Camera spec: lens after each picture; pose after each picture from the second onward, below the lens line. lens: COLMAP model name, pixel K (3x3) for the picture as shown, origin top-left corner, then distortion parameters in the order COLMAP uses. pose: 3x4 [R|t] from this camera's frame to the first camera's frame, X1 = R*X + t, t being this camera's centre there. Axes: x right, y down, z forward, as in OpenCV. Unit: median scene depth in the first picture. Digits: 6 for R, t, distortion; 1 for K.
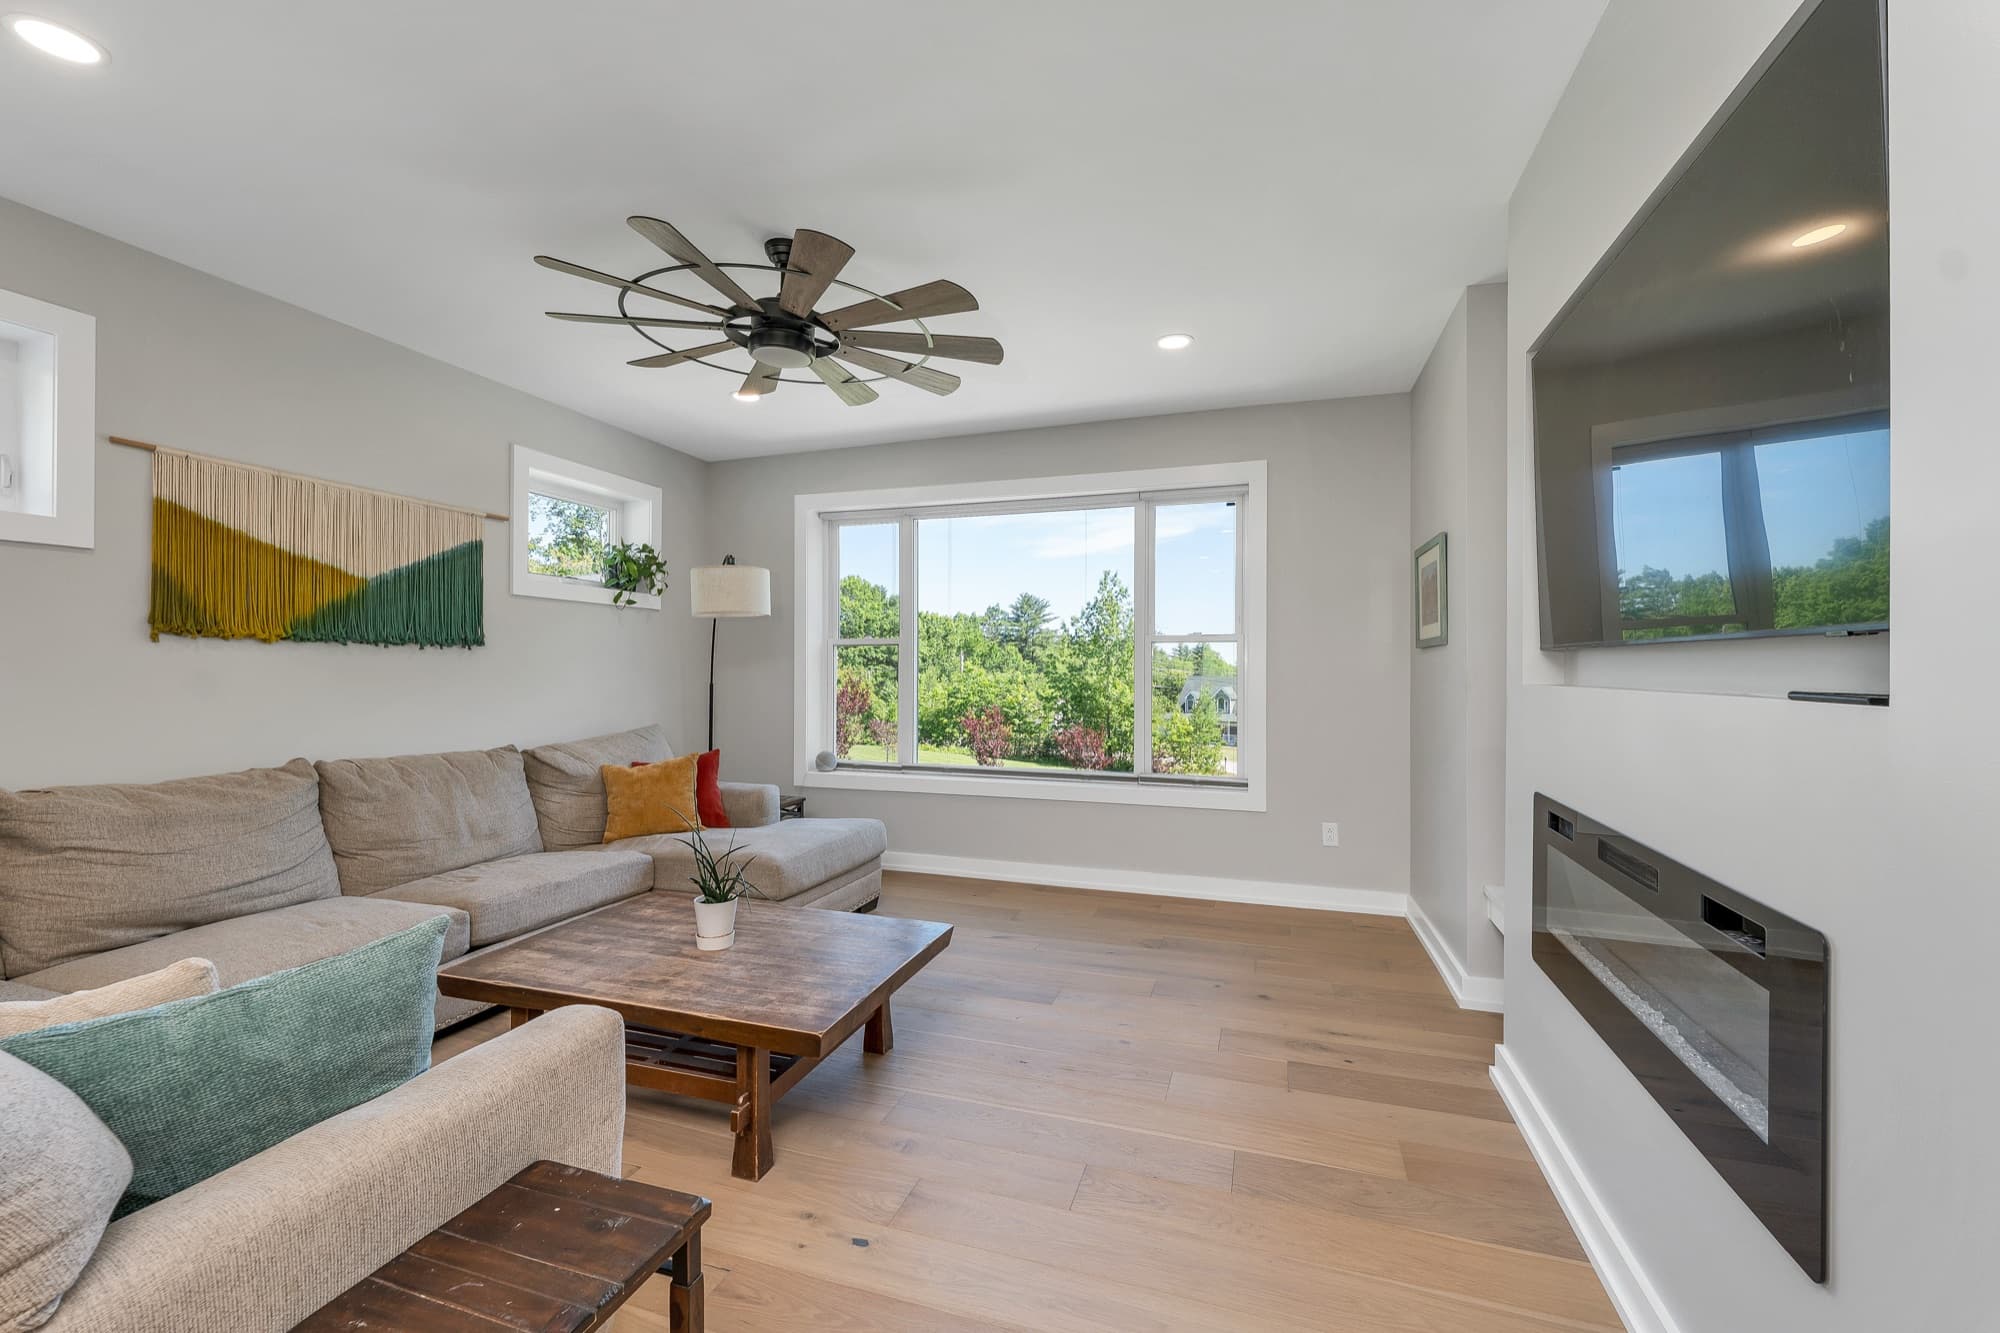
lens RADIAL K [[826.6, 0, 995.6], [0, 826.6, 663.8], [0, 0, 1]] dist [0.002974, -0.000003]
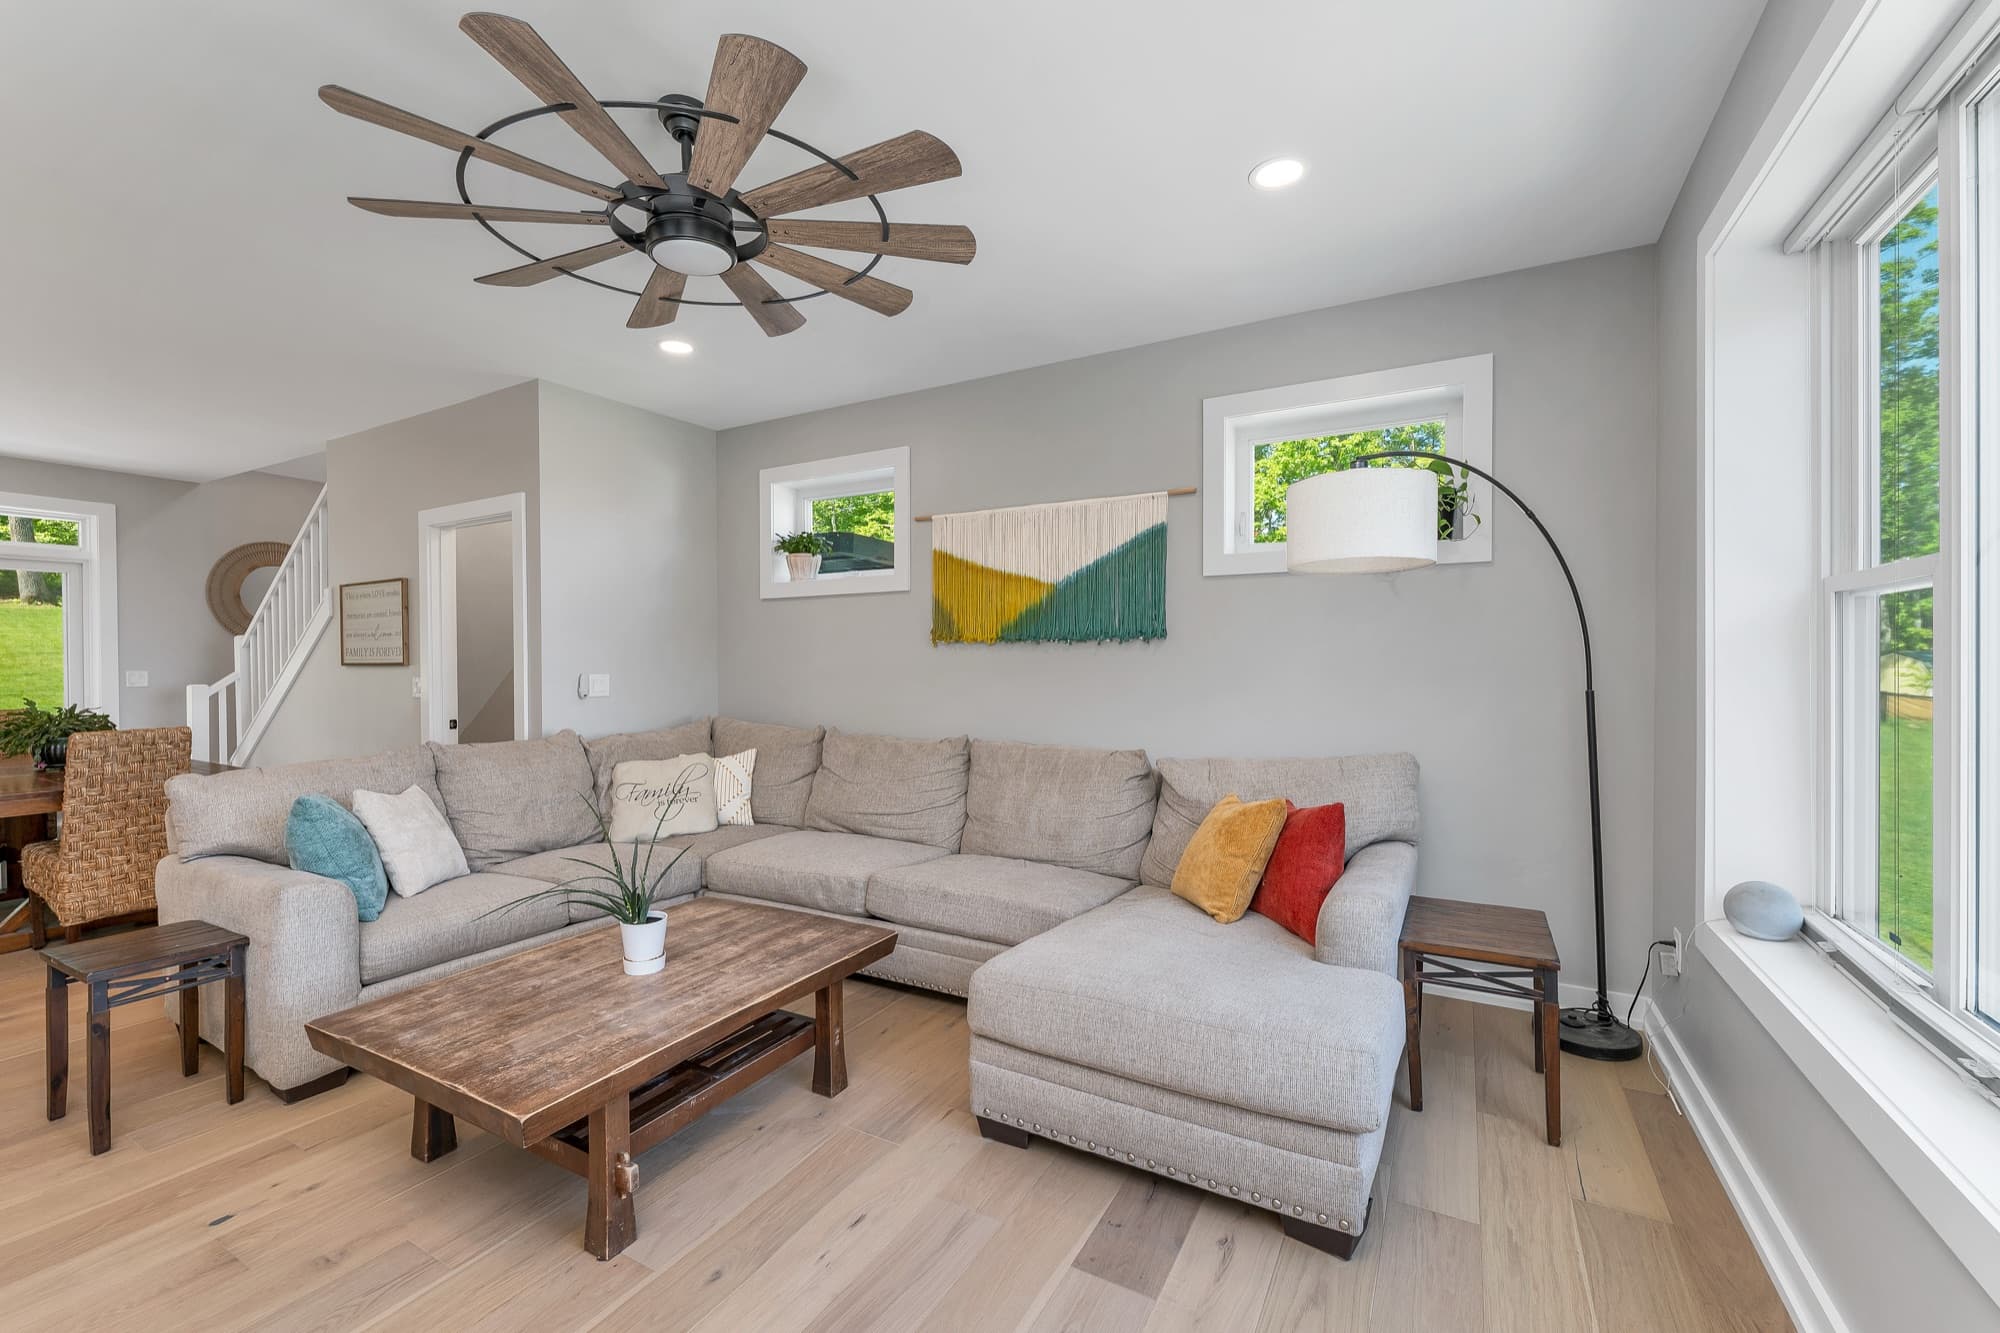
lens RADIAL K [[826.6, 0, 993.5], [0, 826.6, 664.9], [0, 0, 1]] dist [0.002974, -0.000003]
pose [[-0.196592, 0.002466, -0.980482, 0.438691], [0.008495, 0.999964, 0.000812, 0.006669], [0.980449, -0.008169, -0.196606, 1.425212]]
